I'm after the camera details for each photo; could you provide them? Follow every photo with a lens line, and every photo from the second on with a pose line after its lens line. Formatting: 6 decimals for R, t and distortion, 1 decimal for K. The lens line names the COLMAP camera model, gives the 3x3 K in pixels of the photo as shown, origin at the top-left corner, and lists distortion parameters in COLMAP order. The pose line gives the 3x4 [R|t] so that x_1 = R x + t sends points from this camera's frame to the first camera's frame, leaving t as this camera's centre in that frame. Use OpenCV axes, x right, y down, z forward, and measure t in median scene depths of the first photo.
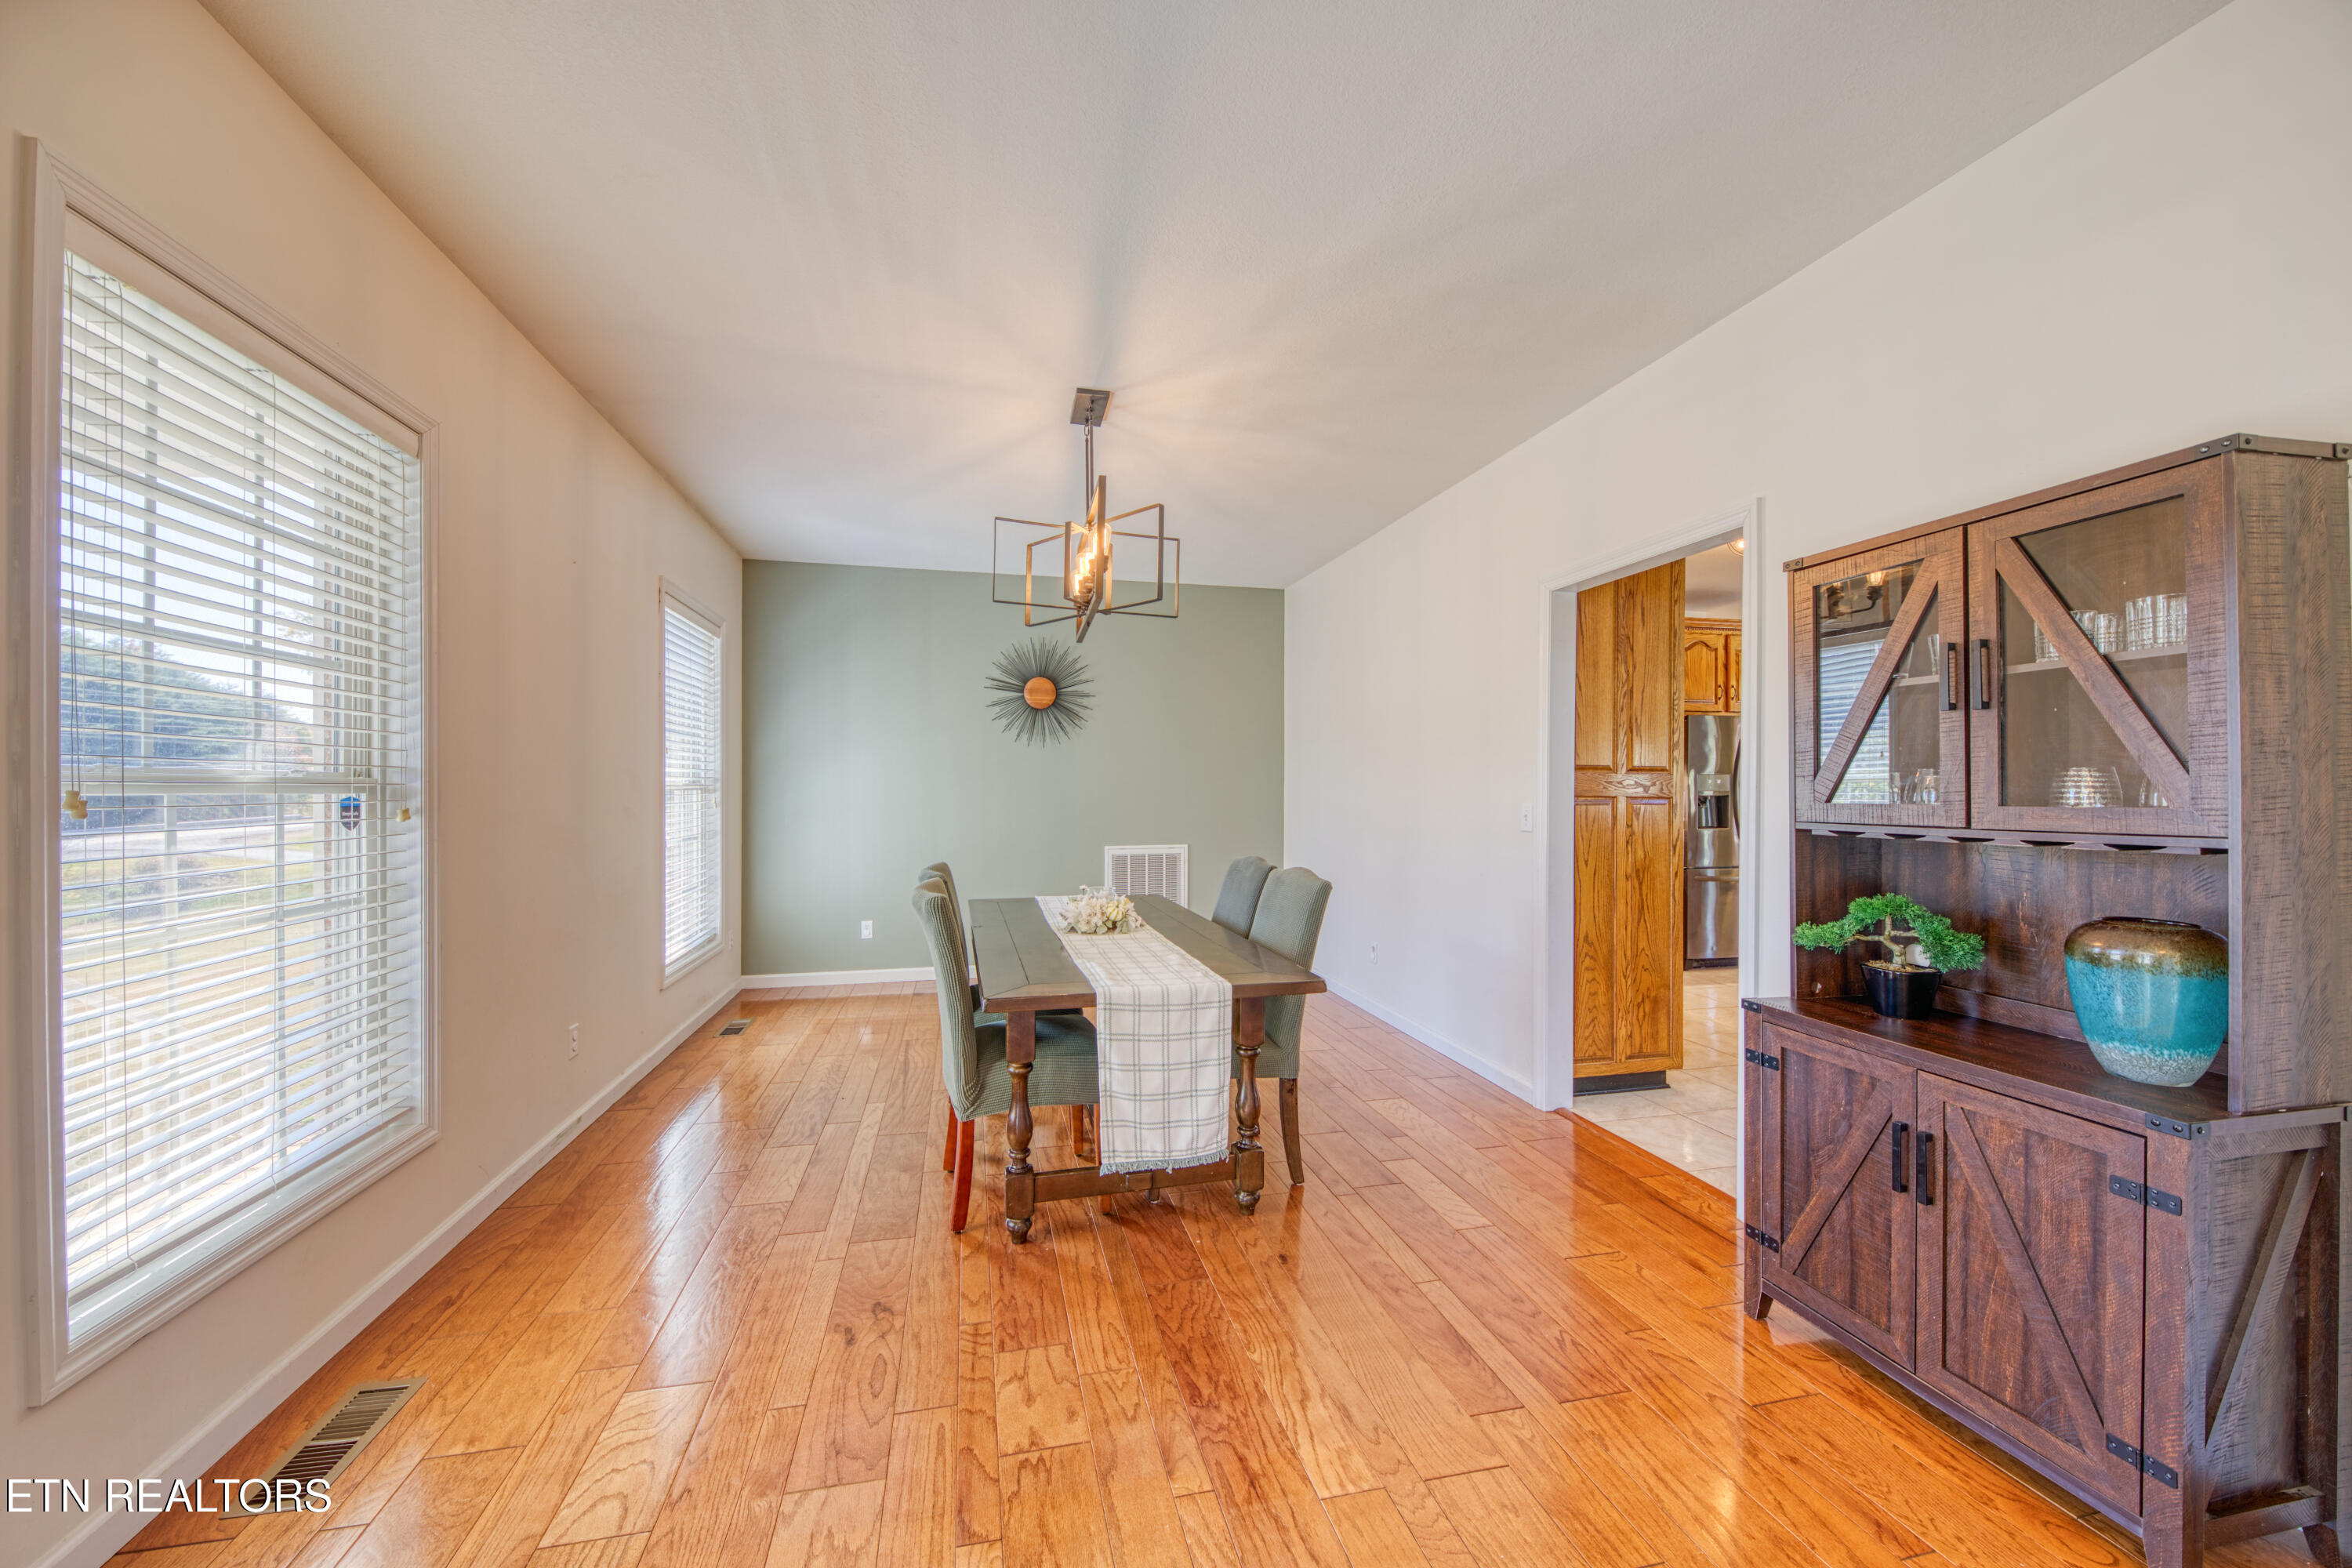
lens RADIAL K [[827.4, 0, 1147.4], [0, 827.4, 792.6], [0, 0, 1]] dist [0.001353, -0.000693]
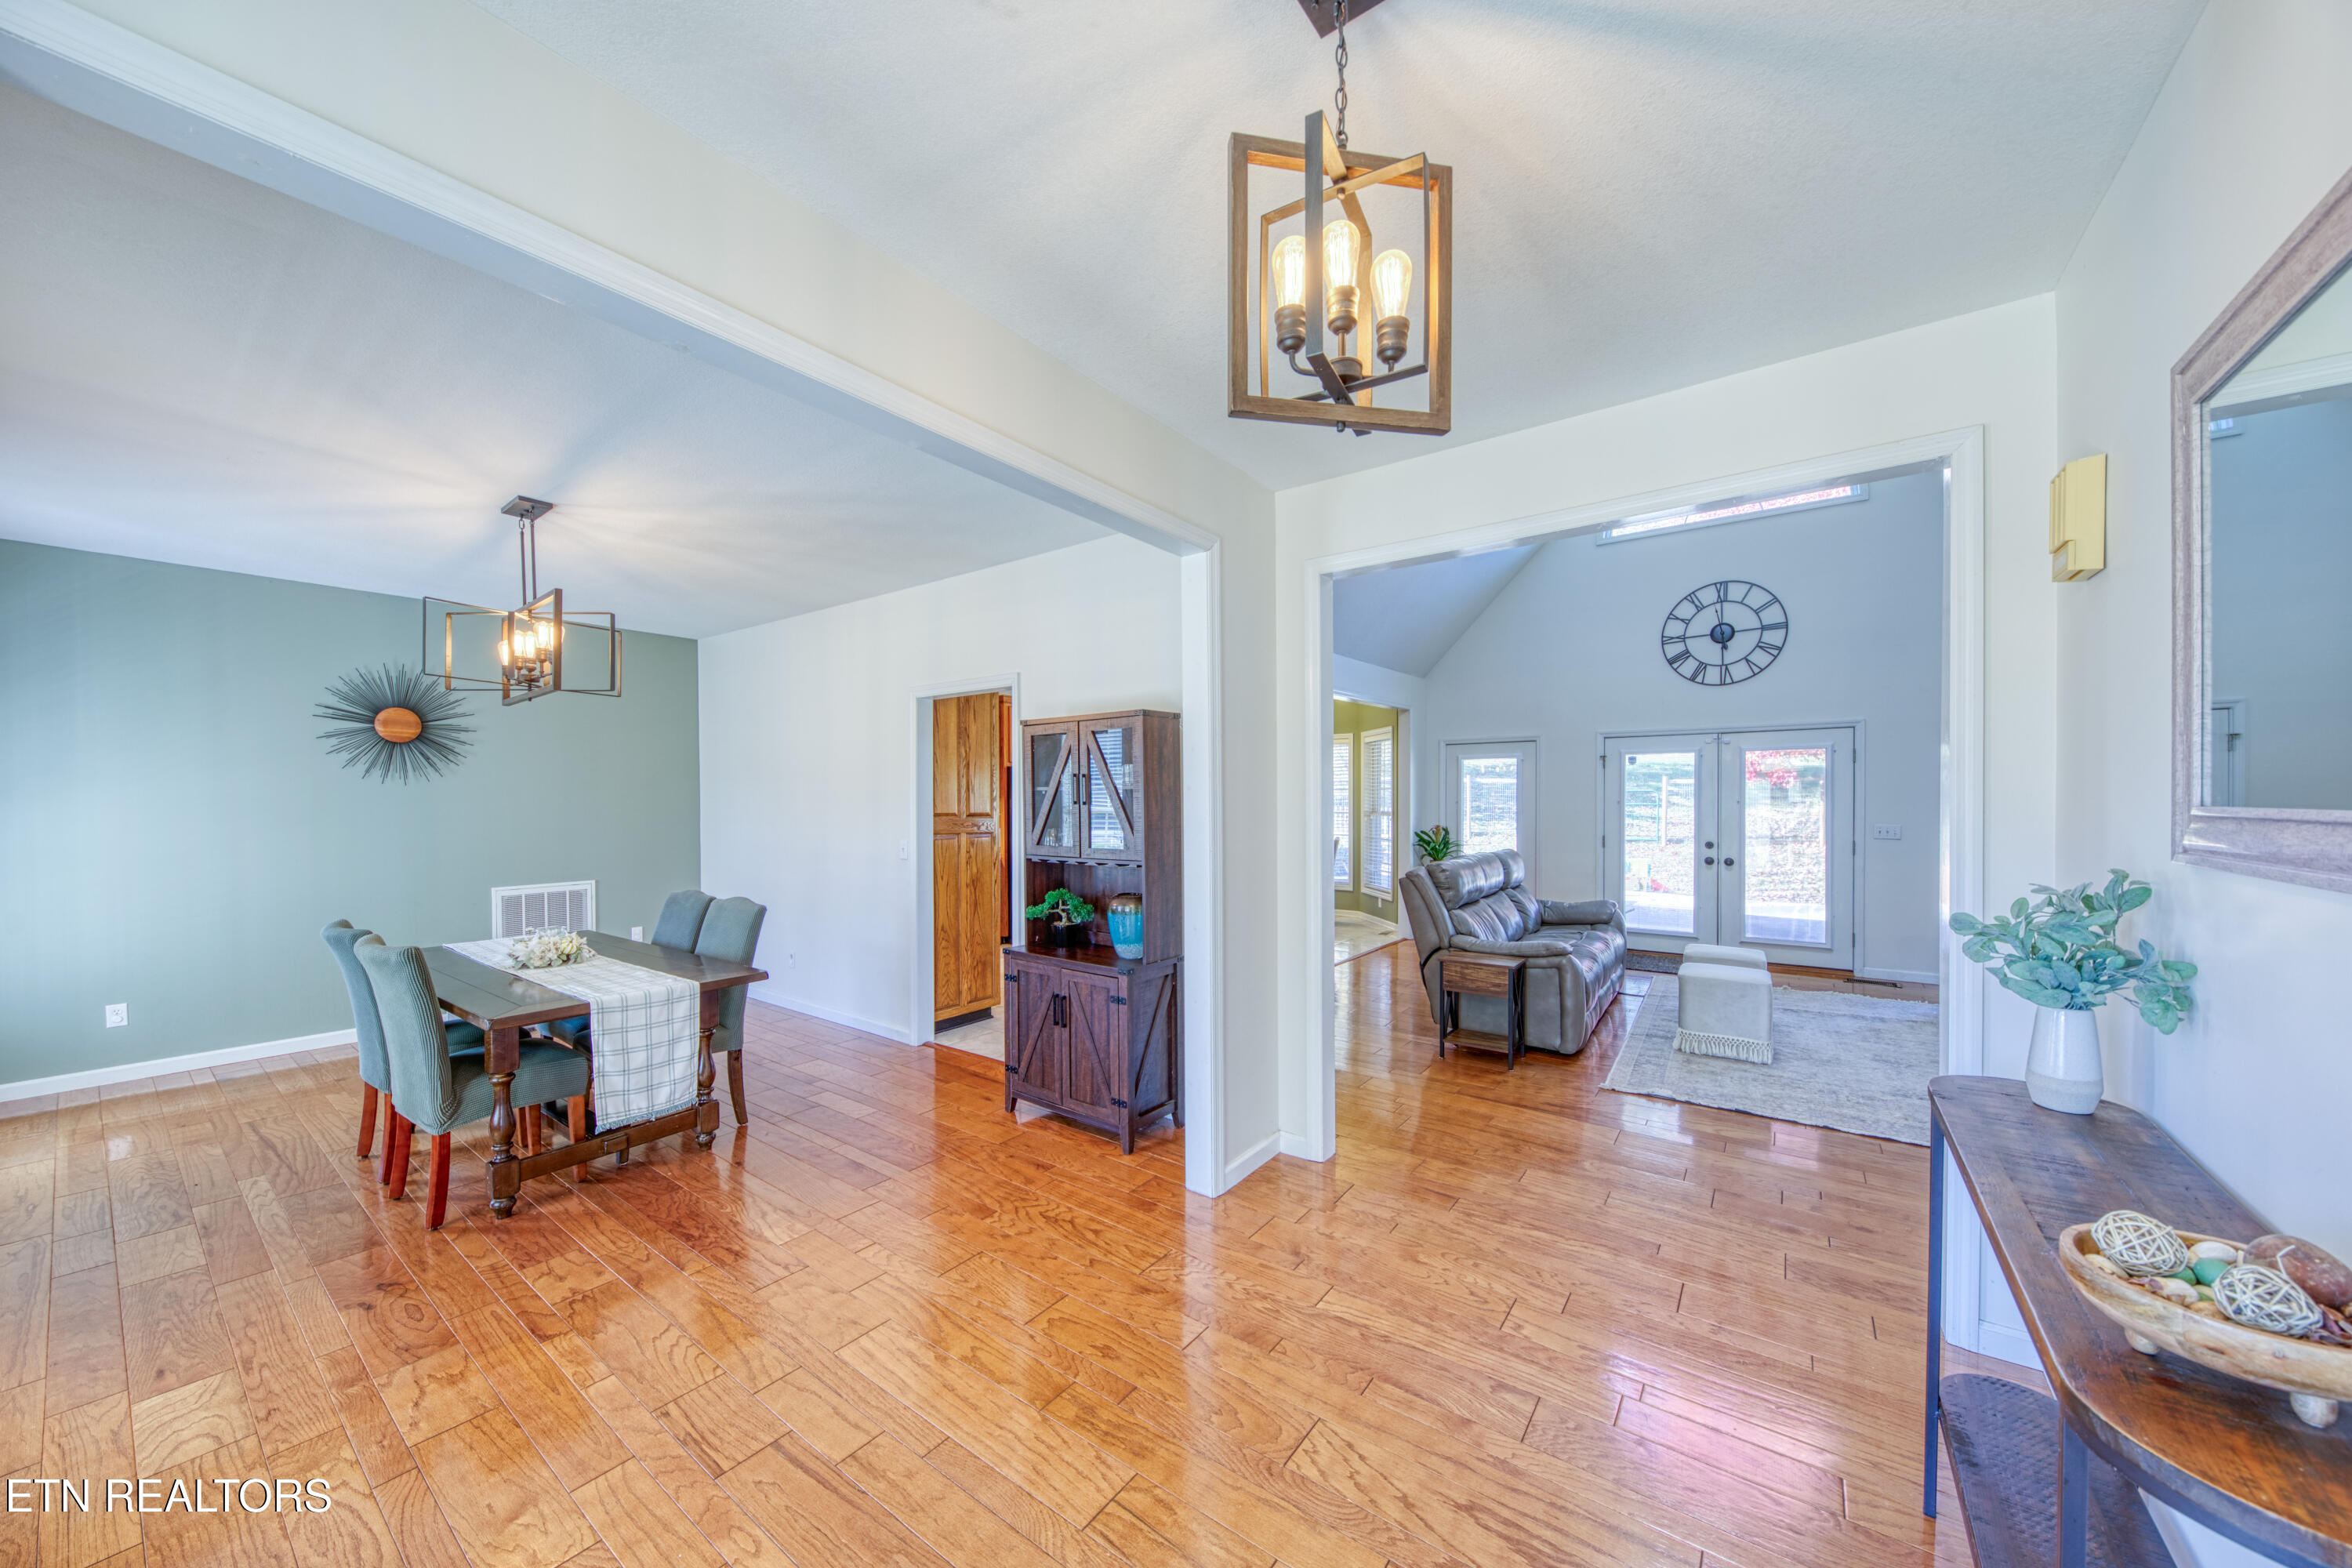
lens RADIAL K [[827.4, 0, 1159.1], [0, 827.4, 811.7], [0, 0, 1]] dist [0.001353, -0.000693]
pose [[0.764539, -0.014367, 0.644417, -0.197755], [0.008390, 0.999889, 0.012337, -0.074153], [-0.644523, -0.004026, 0.764575, -0.587831]]
